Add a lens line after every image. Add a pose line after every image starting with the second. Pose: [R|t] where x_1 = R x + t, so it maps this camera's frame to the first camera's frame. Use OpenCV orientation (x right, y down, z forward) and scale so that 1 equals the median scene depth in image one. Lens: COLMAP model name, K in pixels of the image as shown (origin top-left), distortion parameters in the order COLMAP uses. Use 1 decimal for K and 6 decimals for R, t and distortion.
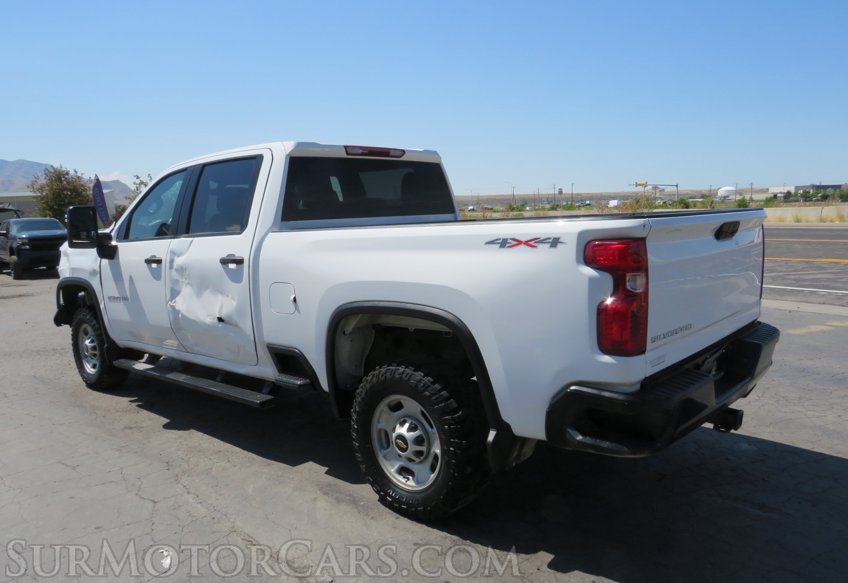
lens RADIAL K [[691.5, 0, 424.0], [0, 691.5, 291.5], [0, 0, 1]] dist [-0.128094, 0.001352]
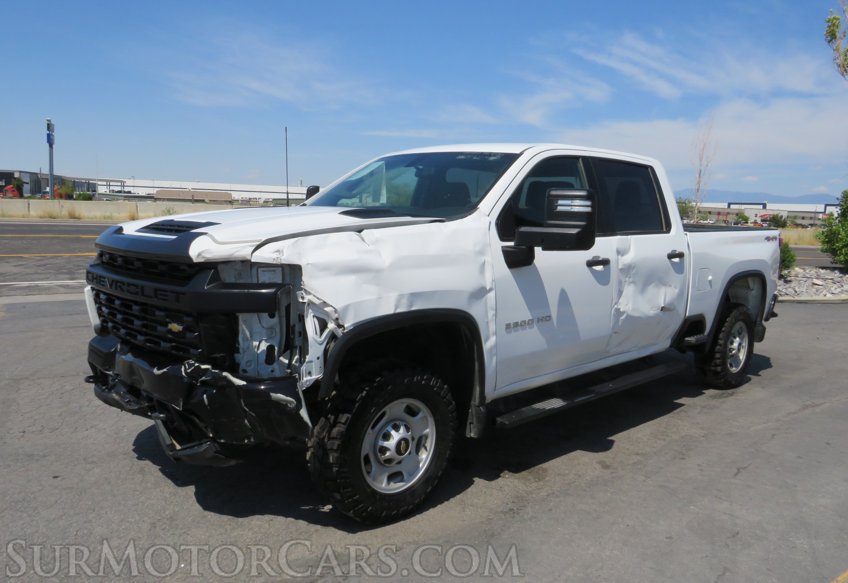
lens RADIAL K [[673.1, 0, 425.5], [0, 673.1, 271.8], [0, 0, 1]] dist [-0.055127, 0.000750]
pose [[0.069877, -0.058876, 0.995817, -1.367250], [0.074475, 0.995779, 0.053648, -0.103711], [-0.994772, 0.070414, 0.073967, 1.251755]]
